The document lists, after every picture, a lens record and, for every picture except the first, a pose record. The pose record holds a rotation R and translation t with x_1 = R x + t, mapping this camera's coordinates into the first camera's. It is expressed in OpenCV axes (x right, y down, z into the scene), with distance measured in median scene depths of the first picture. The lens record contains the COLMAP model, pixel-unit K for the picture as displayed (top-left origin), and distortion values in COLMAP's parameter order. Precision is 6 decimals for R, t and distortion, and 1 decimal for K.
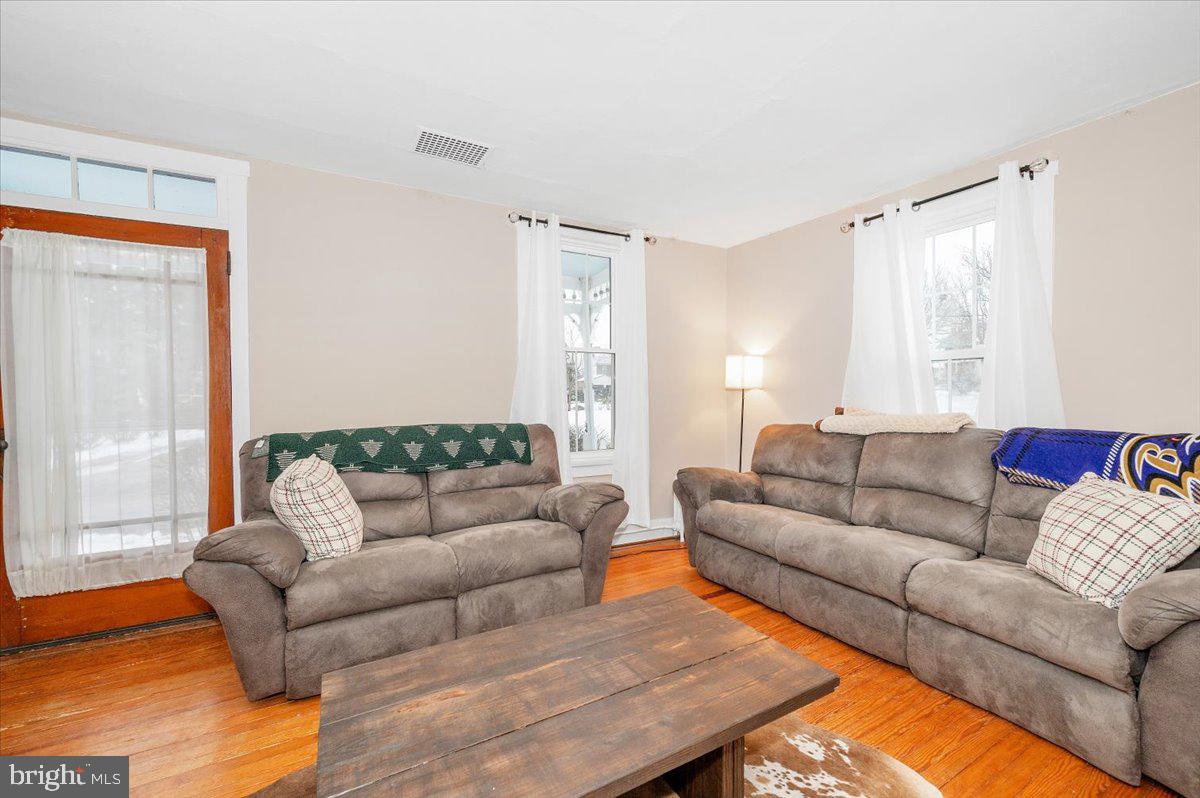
lens RADIAL K [[482.2, 0, 597.6], [0, 482.2, 403.9], [0, 0, 1]] dist [-0.003227, -0.000632]
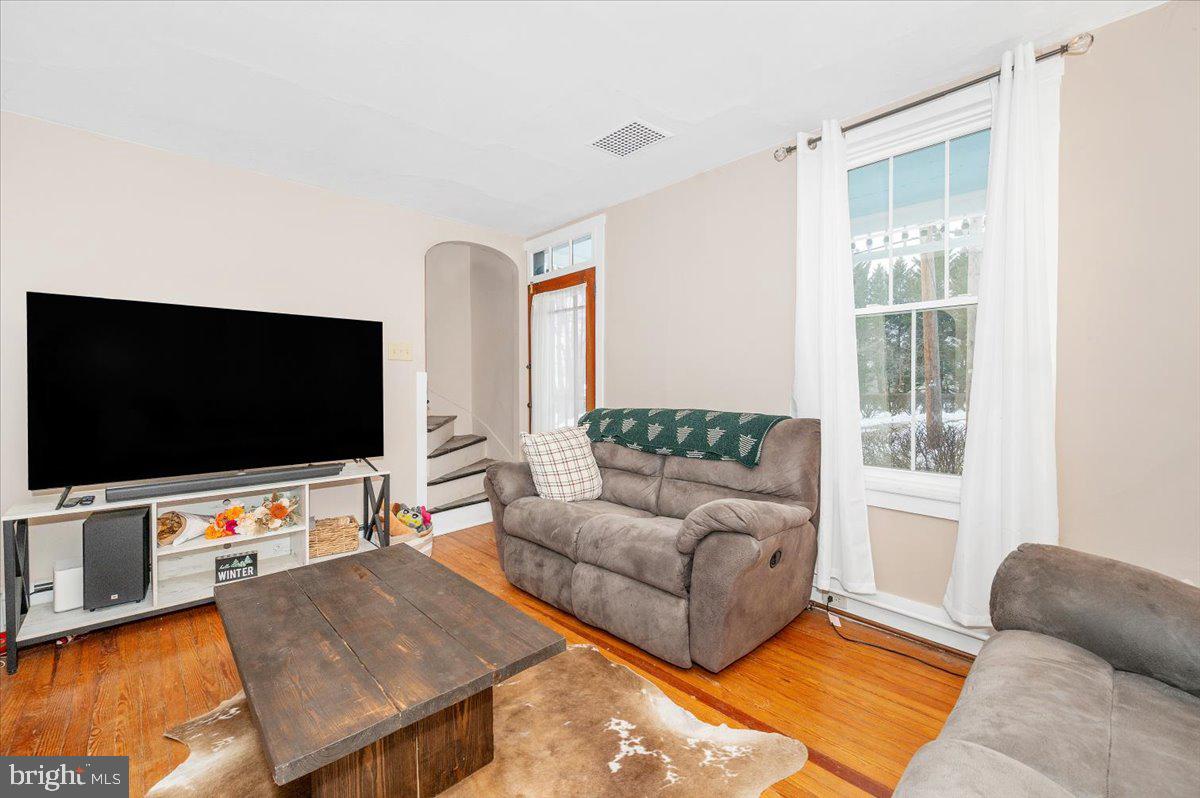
lens RADIAL K [[482.2, 0, 595.9], [0, 482.2, 395.8], [0, 0, 1]] dist [-0.003227, -0.000632]
pose [[0.260168, 0.027396, -0.965175, 0.622077], [-0.019642, 0.999541, 0.023076, -0.005568], [0.965364, 0.012954, 0.260586, 0.606746]]
